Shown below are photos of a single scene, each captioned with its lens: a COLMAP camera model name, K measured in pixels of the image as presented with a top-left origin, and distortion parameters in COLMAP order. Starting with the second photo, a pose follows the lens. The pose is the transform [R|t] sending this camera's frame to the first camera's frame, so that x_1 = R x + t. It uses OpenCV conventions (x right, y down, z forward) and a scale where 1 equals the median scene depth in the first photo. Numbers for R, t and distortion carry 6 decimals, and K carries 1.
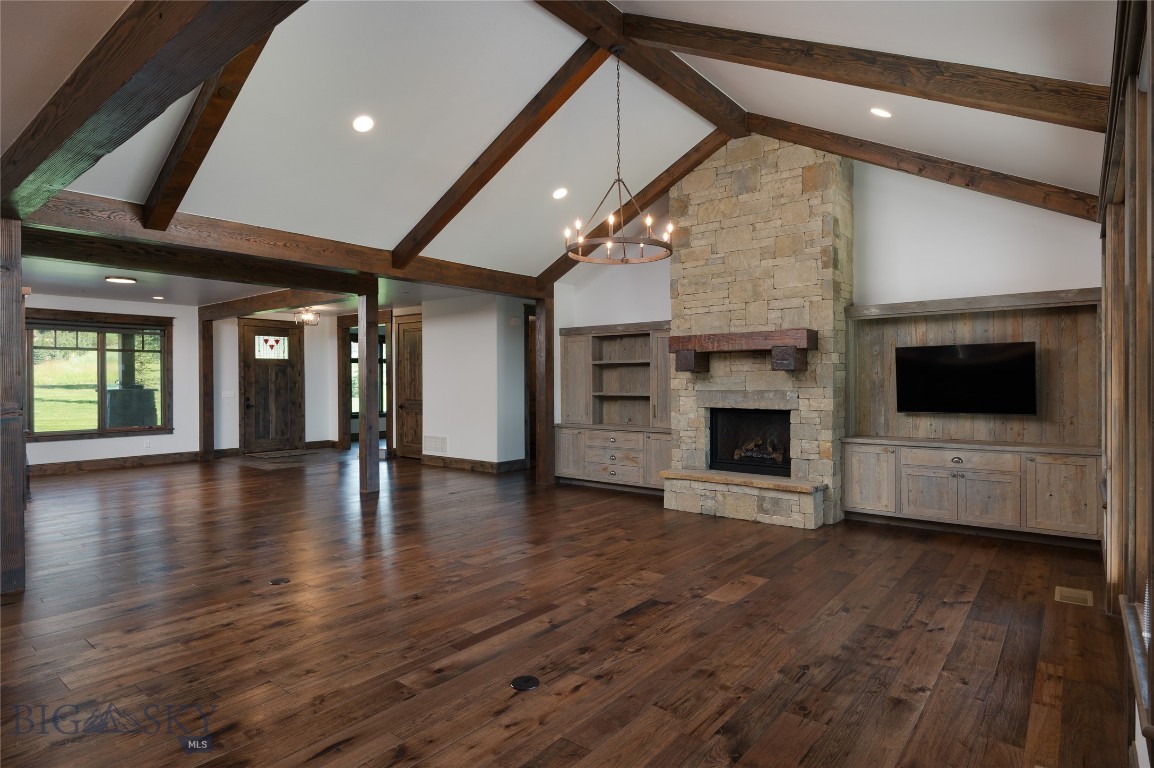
lens RADIAL K [[632.5, 0, 580.8], [0, 632.5, 383.3], [0, 0, 1]] dist [0.012511, -0.000080]
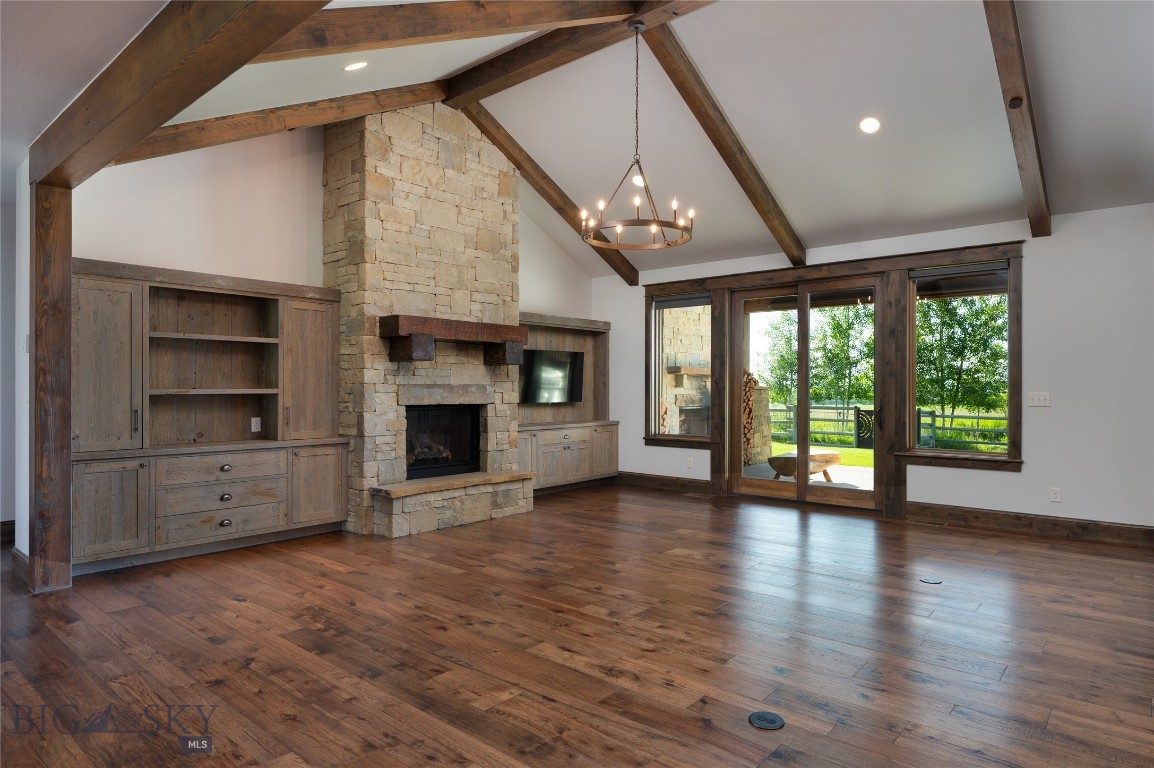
lens RADIAL K [[663.2, 0, 622.4], [0, 663.2, 386.5], [0, 0, 1]] dist [-0.000854, -0.001518]
pose [[-0.001788, 0.006506, 0.999977, -0.701714], [0.002083, 0.999977, -0.006502, 0.021088], [-0.999996, 0.002071, -0.001801, 0.758539]]
